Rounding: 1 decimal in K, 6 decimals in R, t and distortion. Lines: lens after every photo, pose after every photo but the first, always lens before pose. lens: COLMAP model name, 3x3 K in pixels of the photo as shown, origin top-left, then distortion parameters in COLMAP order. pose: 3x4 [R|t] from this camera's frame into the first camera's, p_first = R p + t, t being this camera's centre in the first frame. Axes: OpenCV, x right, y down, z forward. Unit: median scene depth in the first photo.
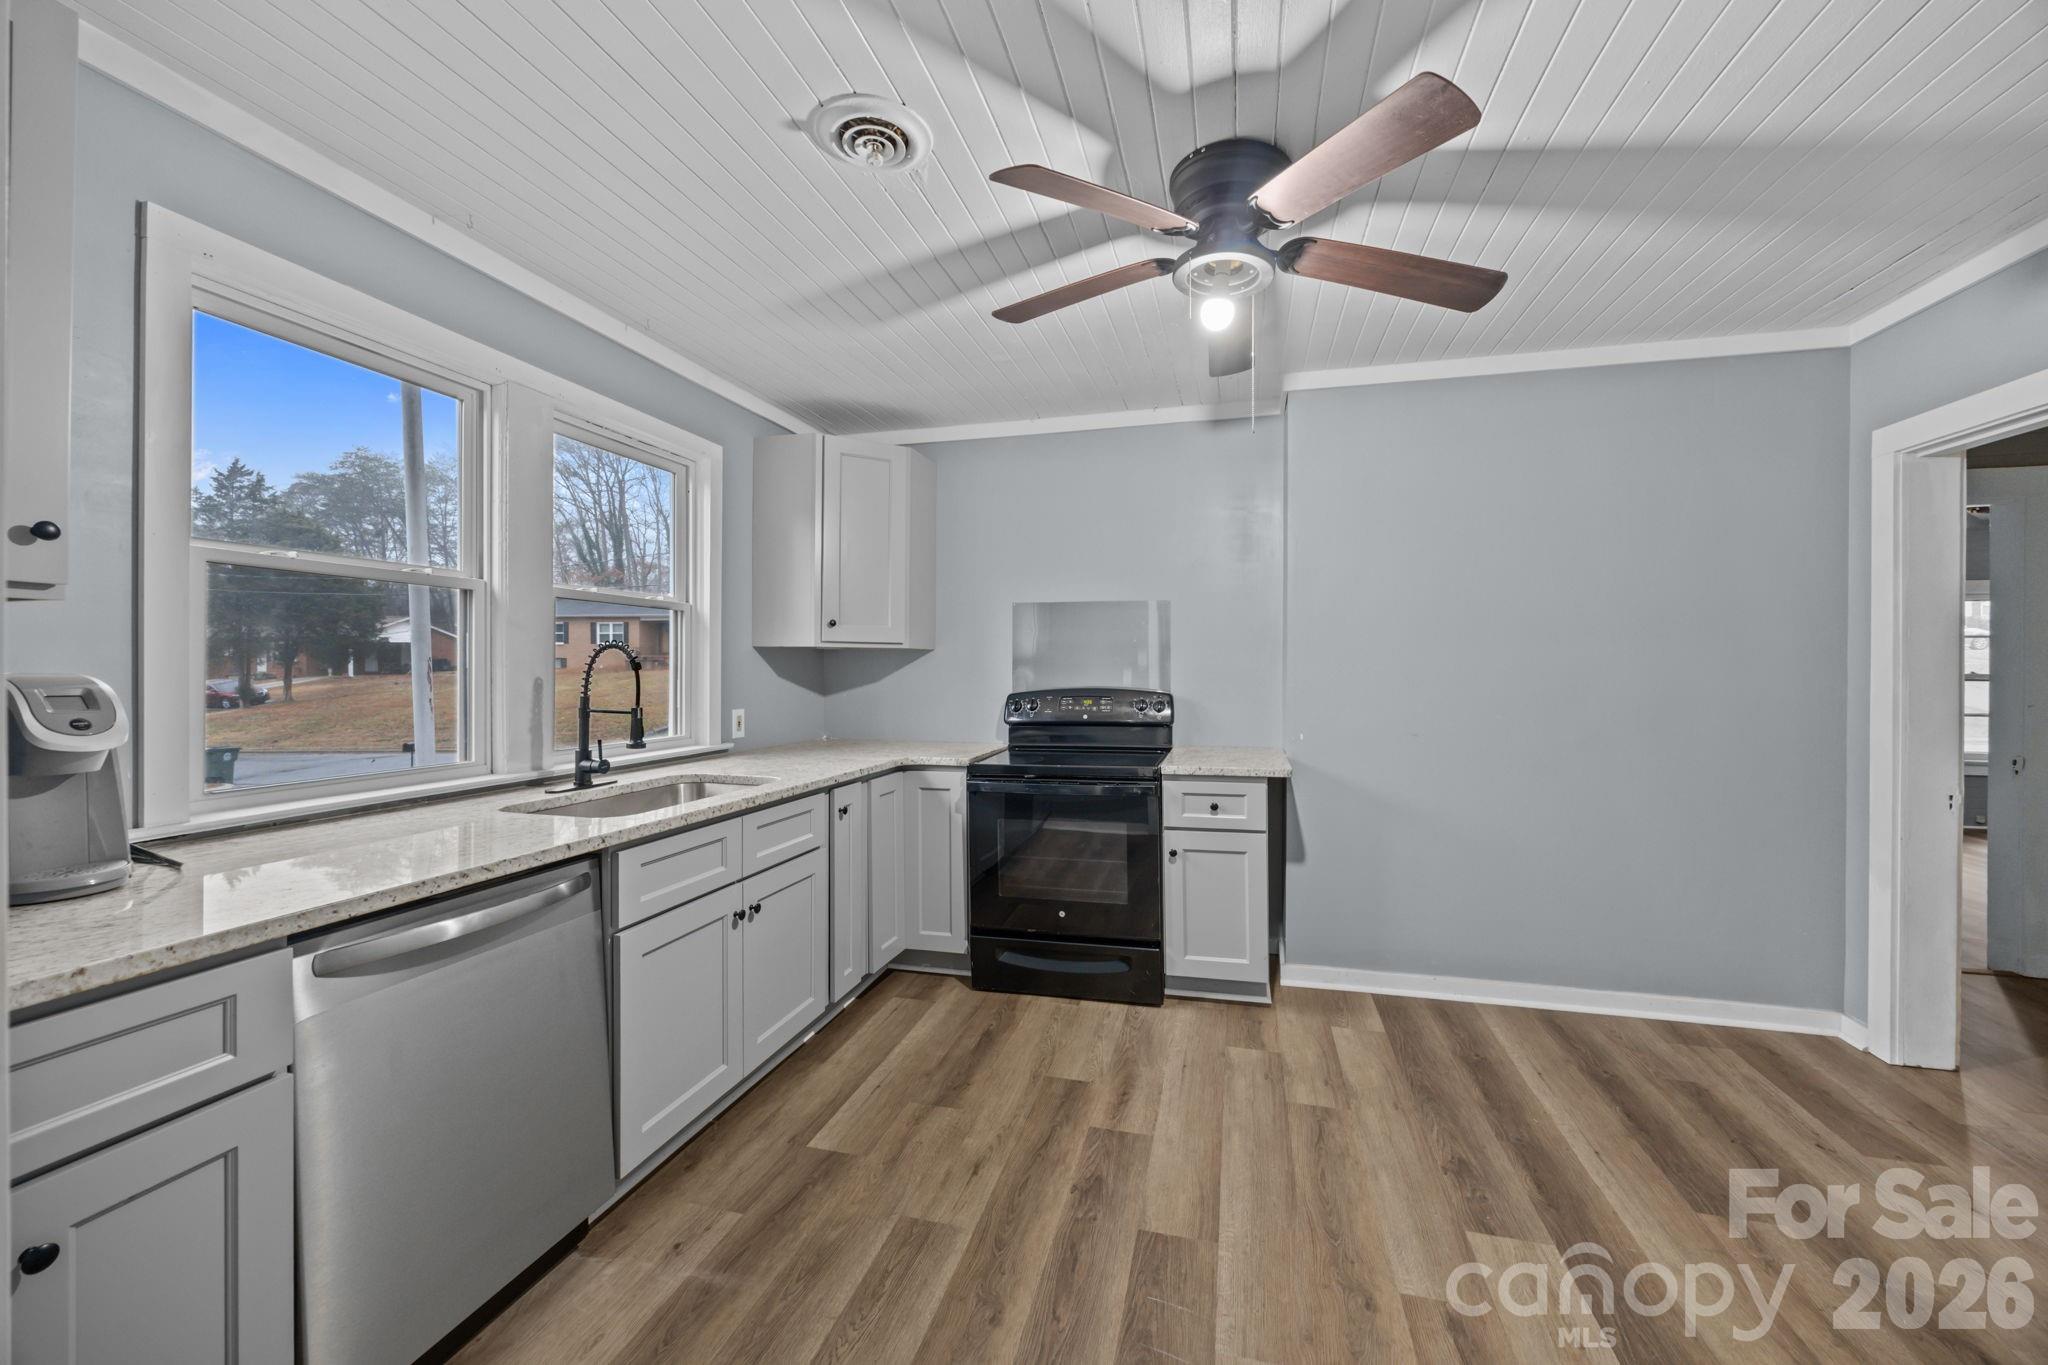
lens RADIAL K [[796.9, 0, 1035.0], [0, 796.9, 670.5], [0, 0, 1]] dist [-0.000251, 0.000127]
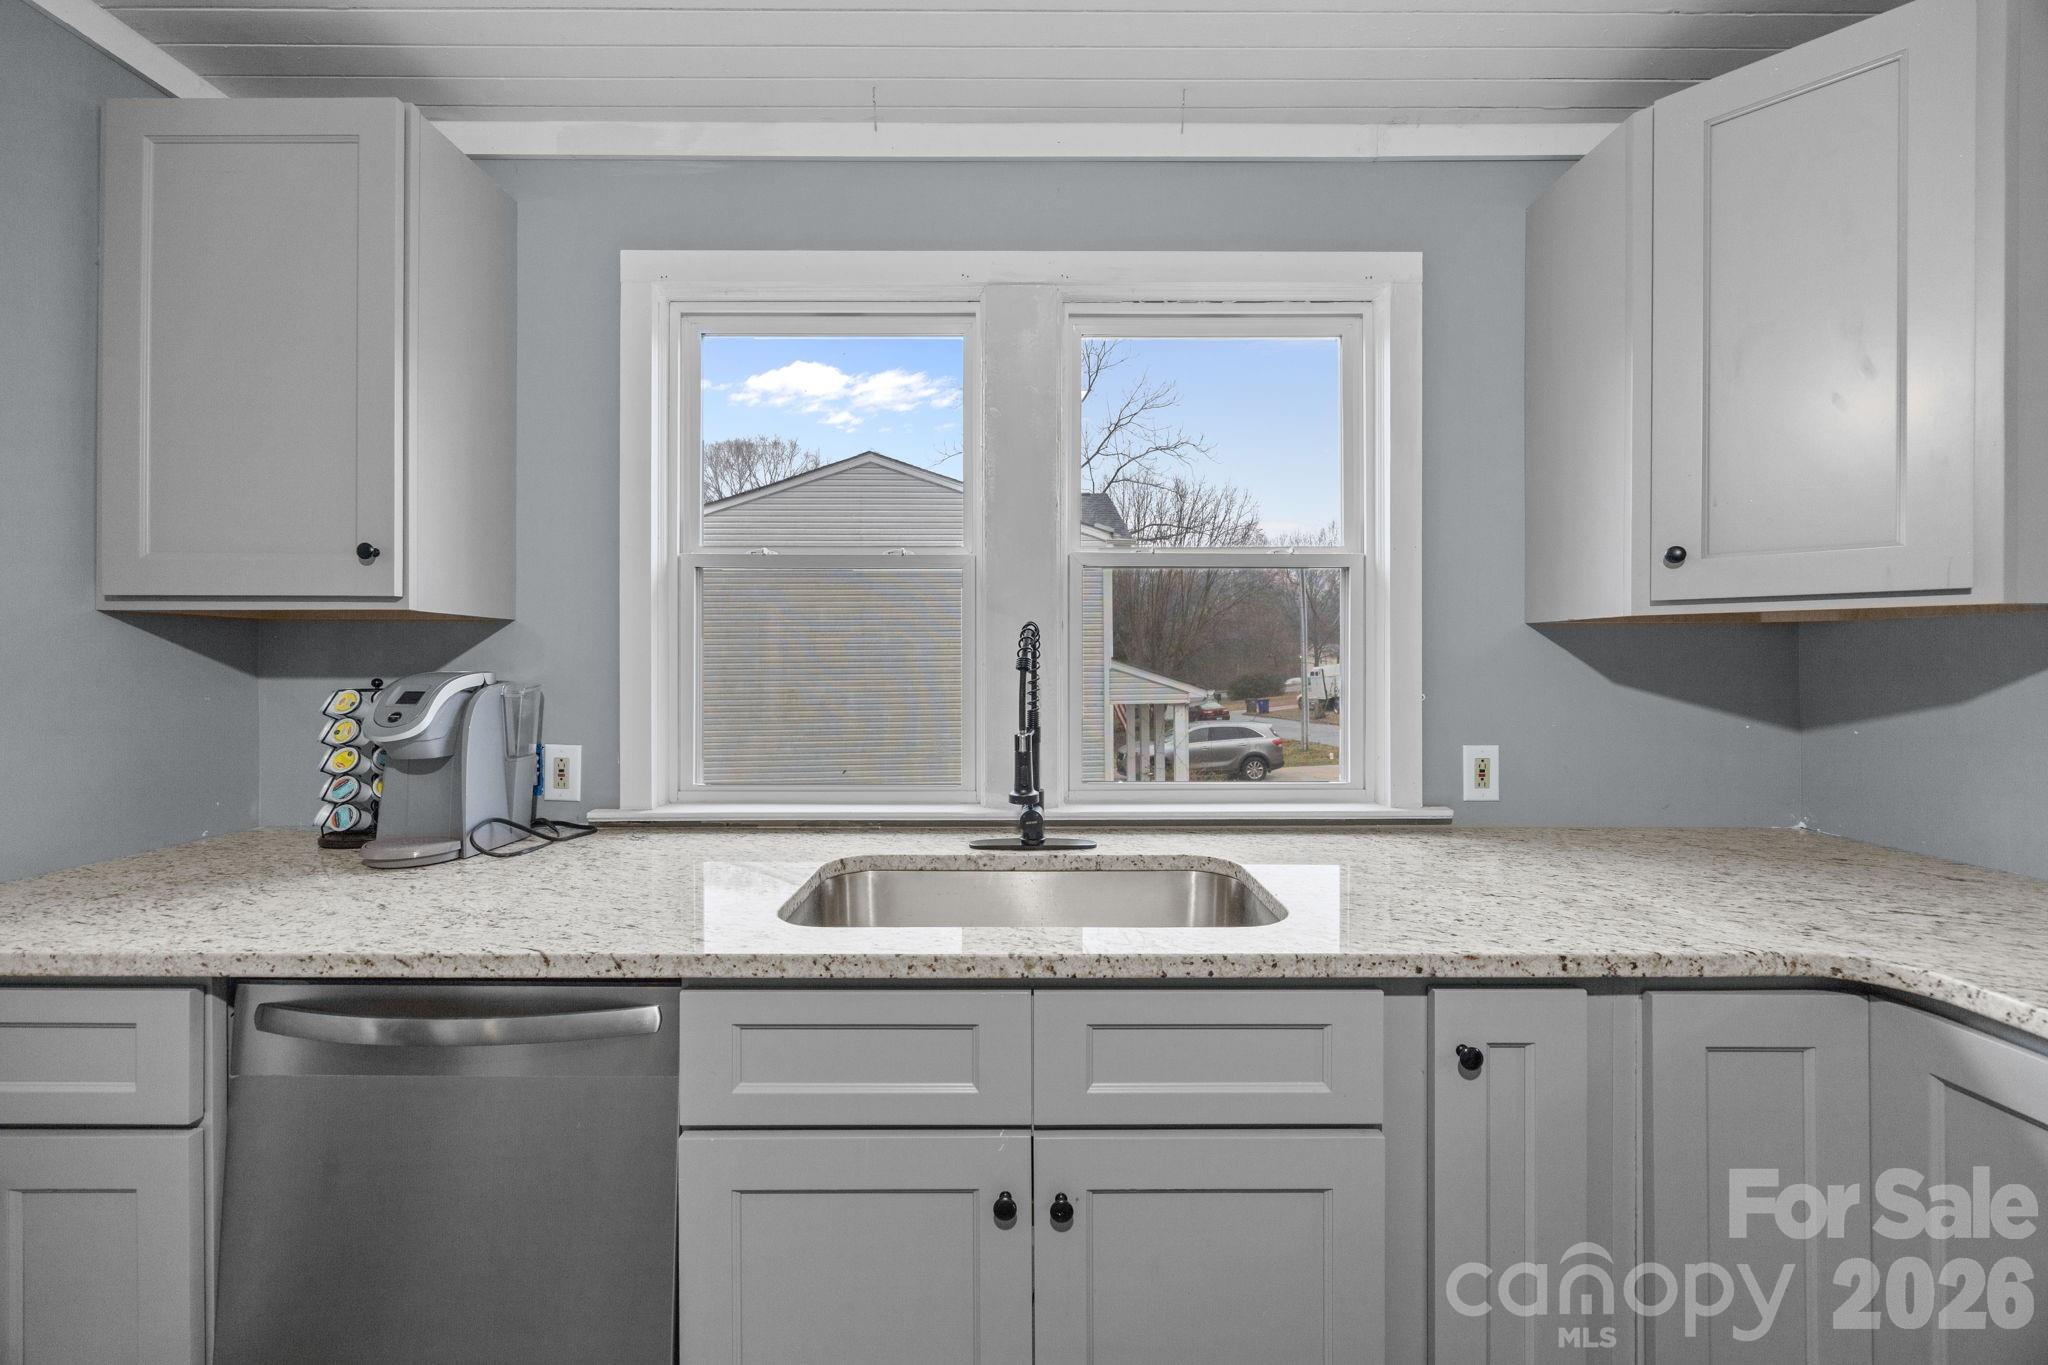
lens RADIAL K [[783.8, 0, 1027.8], [0, 783.8, 666.1], [0, 0, 1]] dist [-0.001258, 0.000000]
pose [[0.257400, -0.000440, -0.966305, 0.052607], [-0.000924, 0.999999, -0.000701, -0.003039], [0.966304, 0.001073, 0.257399, 0.666415]]
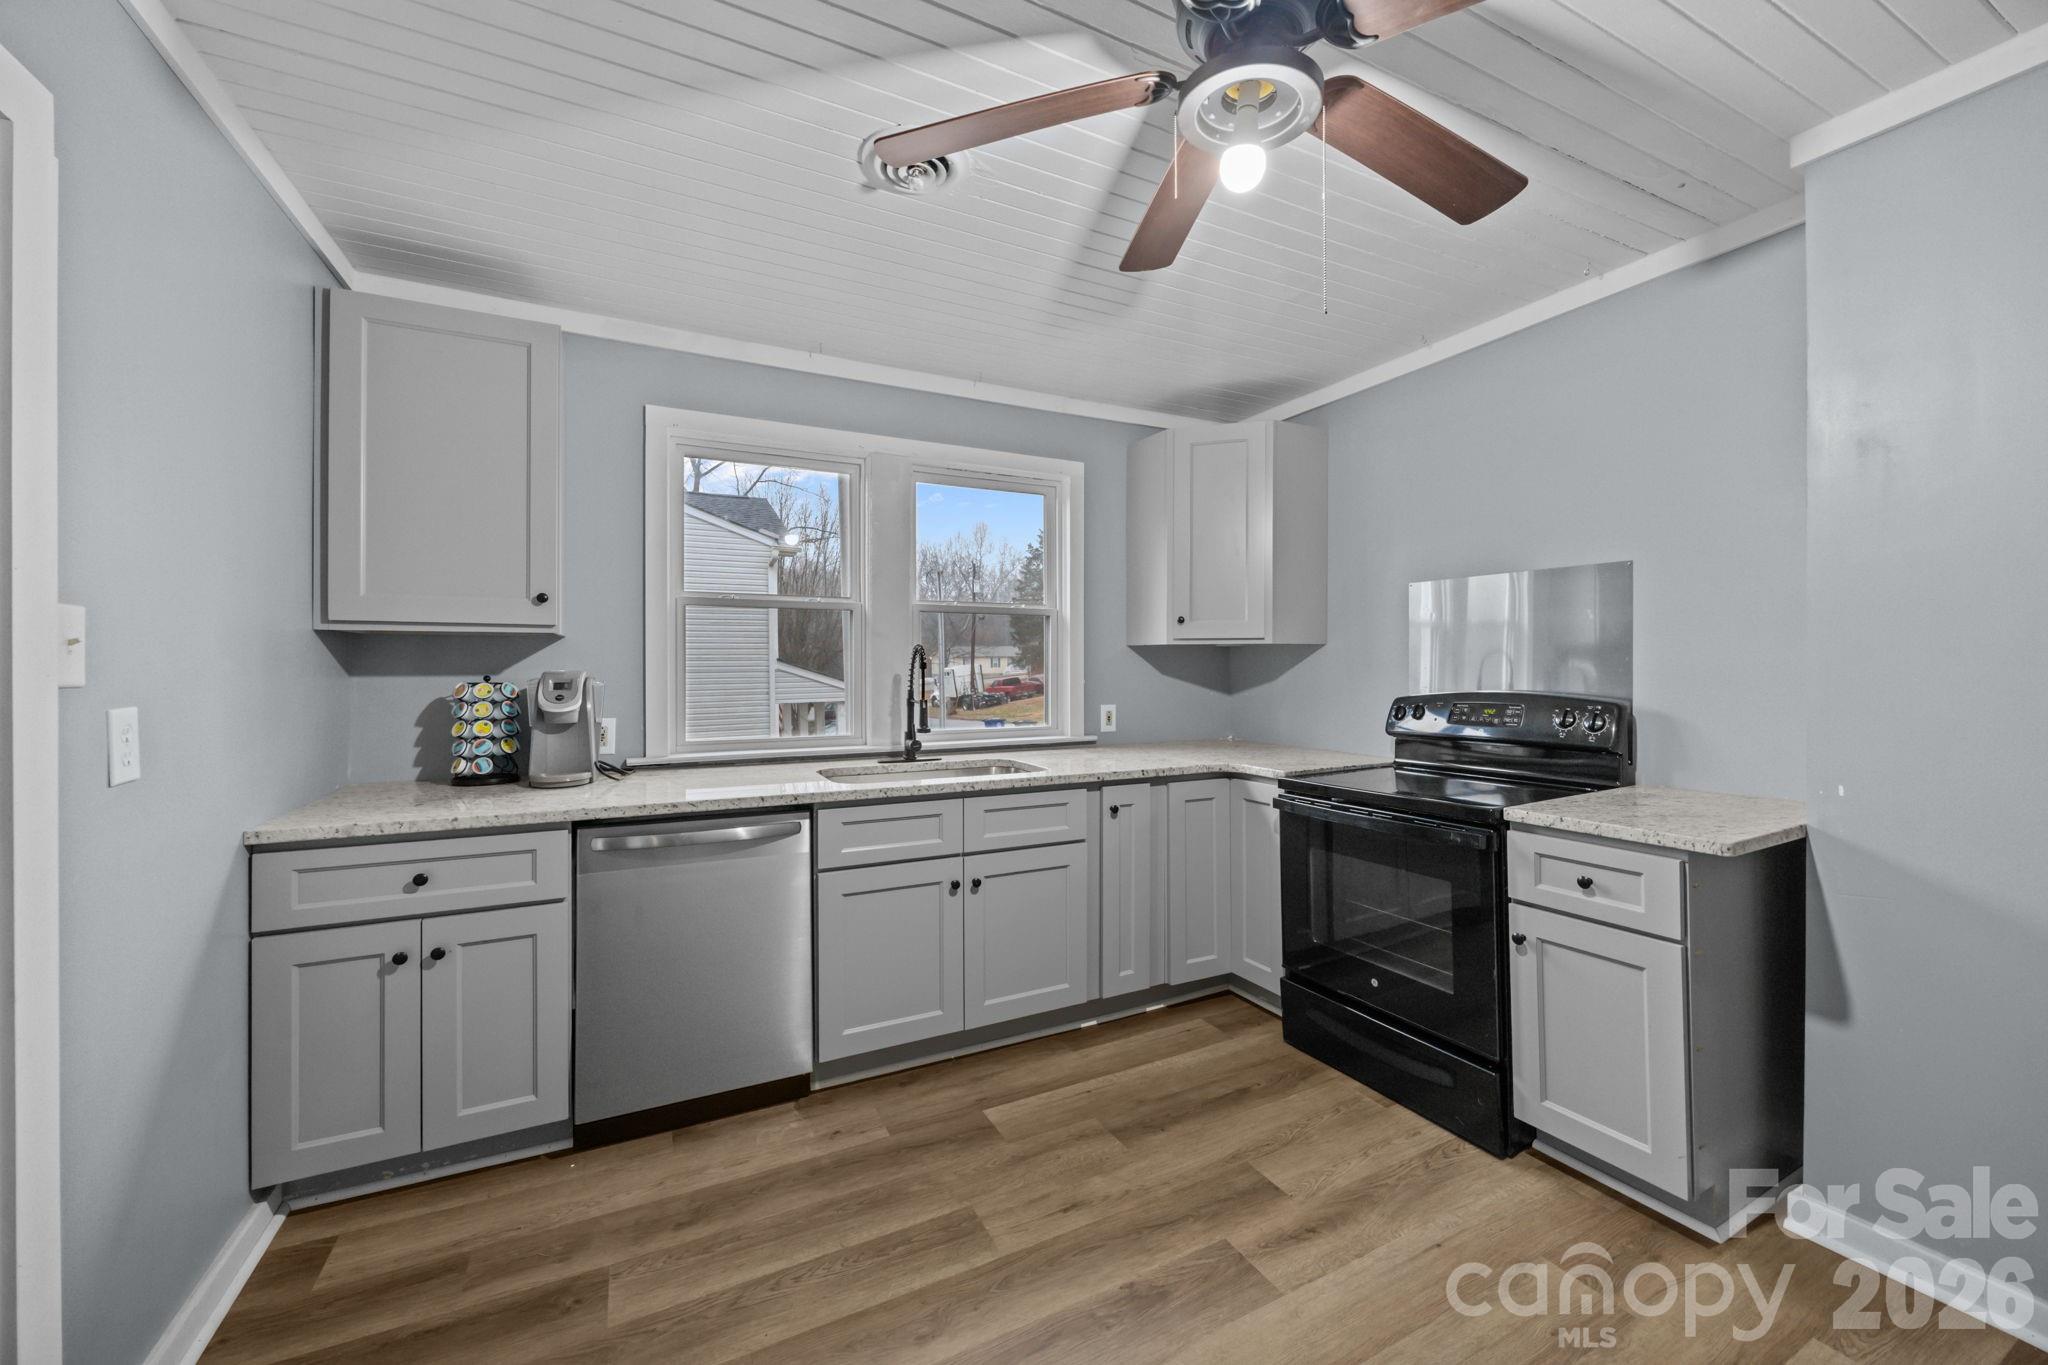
lens RADIAL K [[792.9, 0, 1026.1], [0, 792.9, 670.7], [0, 0, 1]] dist [-0.000345, -0.000044]
pose [[0.658789, 0.002080, -0.752325, 0.406398], [0.001437, 0.999991, 0.004023, -0.001853], [0.752326, -0.003731, 0.658780, 0.247553]]
